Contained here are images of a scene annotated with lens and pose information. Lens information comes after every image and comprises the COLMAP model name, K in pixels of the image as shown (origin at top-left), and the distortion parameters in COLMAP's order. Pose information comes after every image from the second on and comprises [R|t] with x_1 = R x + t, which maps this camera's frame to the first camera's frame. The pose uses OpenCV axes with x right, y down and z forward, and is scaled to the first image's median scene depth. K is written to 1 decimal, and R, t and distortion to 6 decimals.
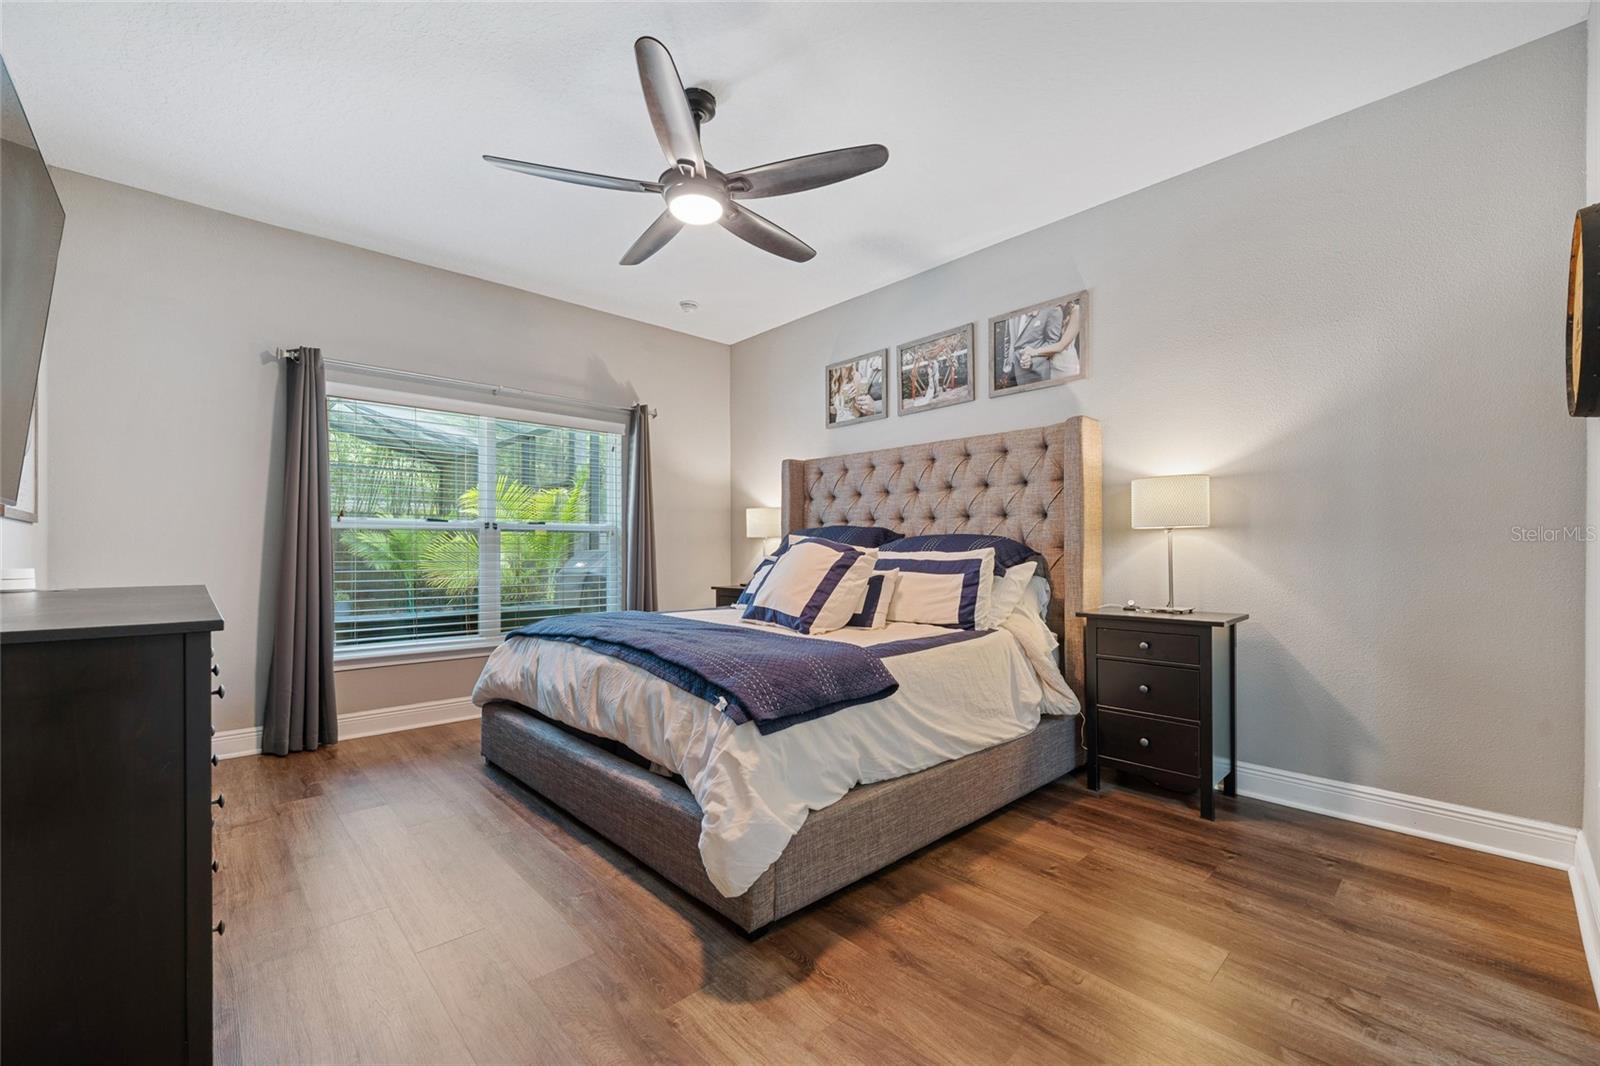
lens RADIAL K [[651.6, 0, 797.3], [0, 651.6, 547.2], [0, 0, 1]] dist [0.002338, -0.001629]
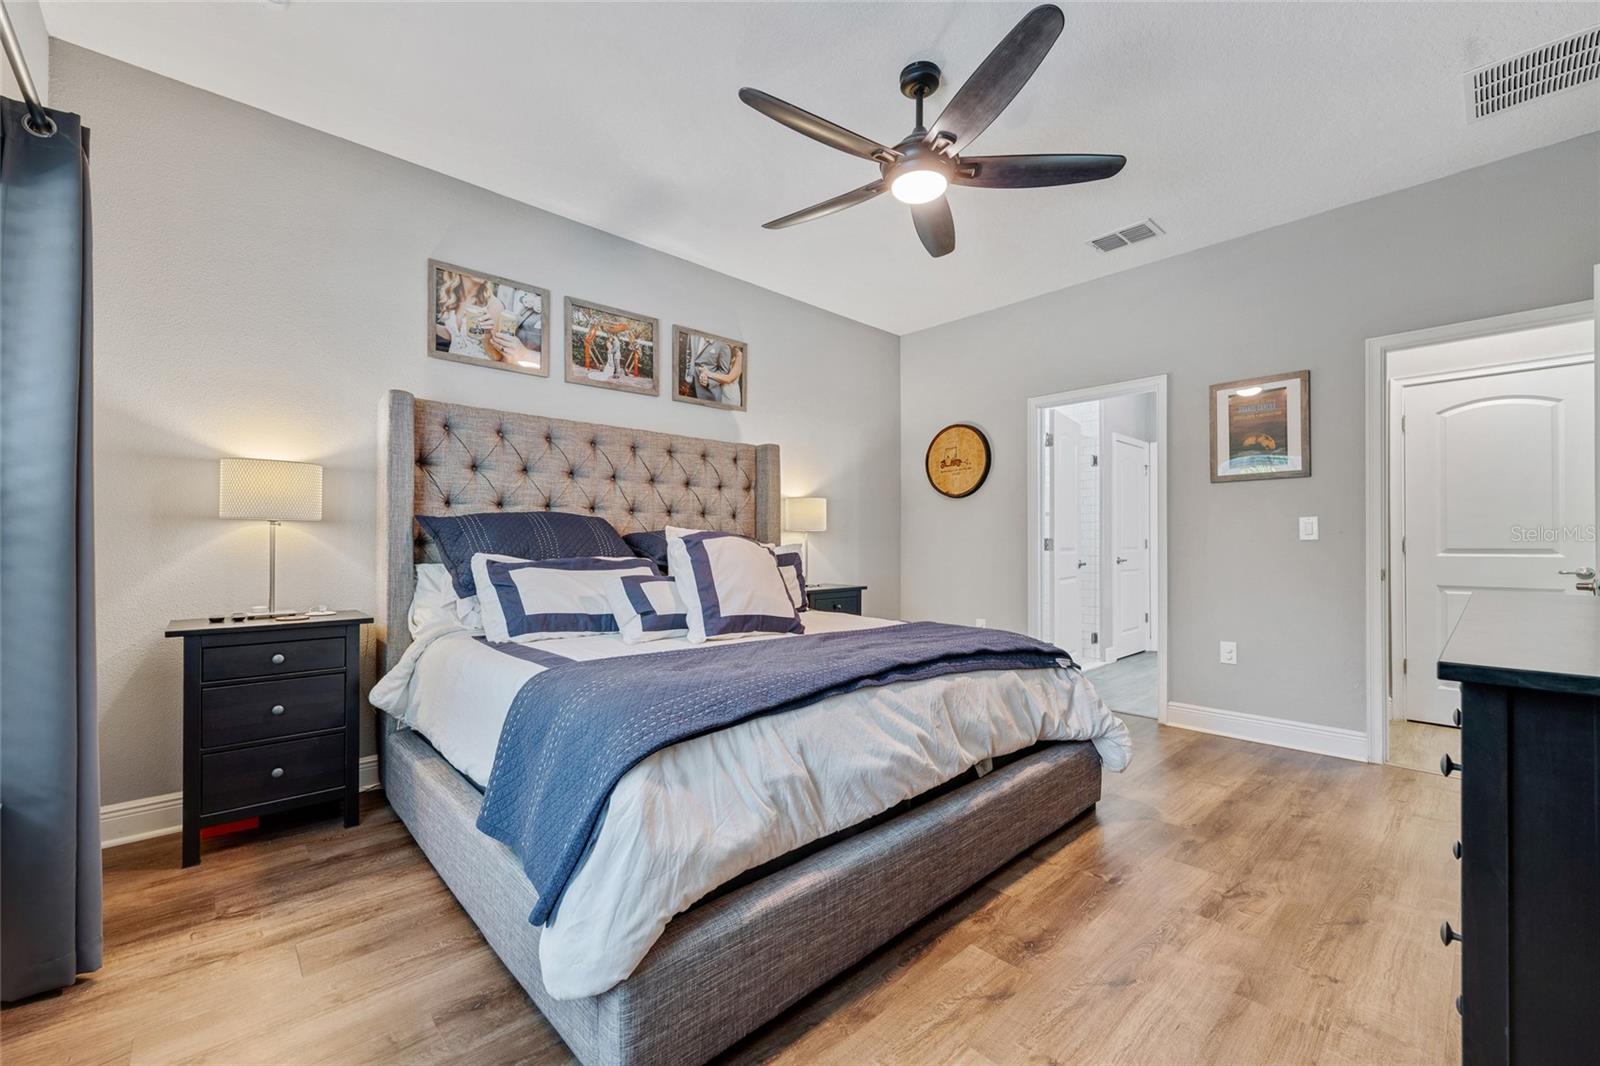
lens RADIAL K [[651.6, 0, 796.9], [0, 651.6, 534.4], [0, 0, 1]] dist [0.002338, -0.001629]
pose [[0.002068, 0.017256, 0.999849, -0.712022], [-0.006236, 0.999832, -0.017243, 0.003467], [-0.999978, -0.006199, 0.002175, 0.761274]]
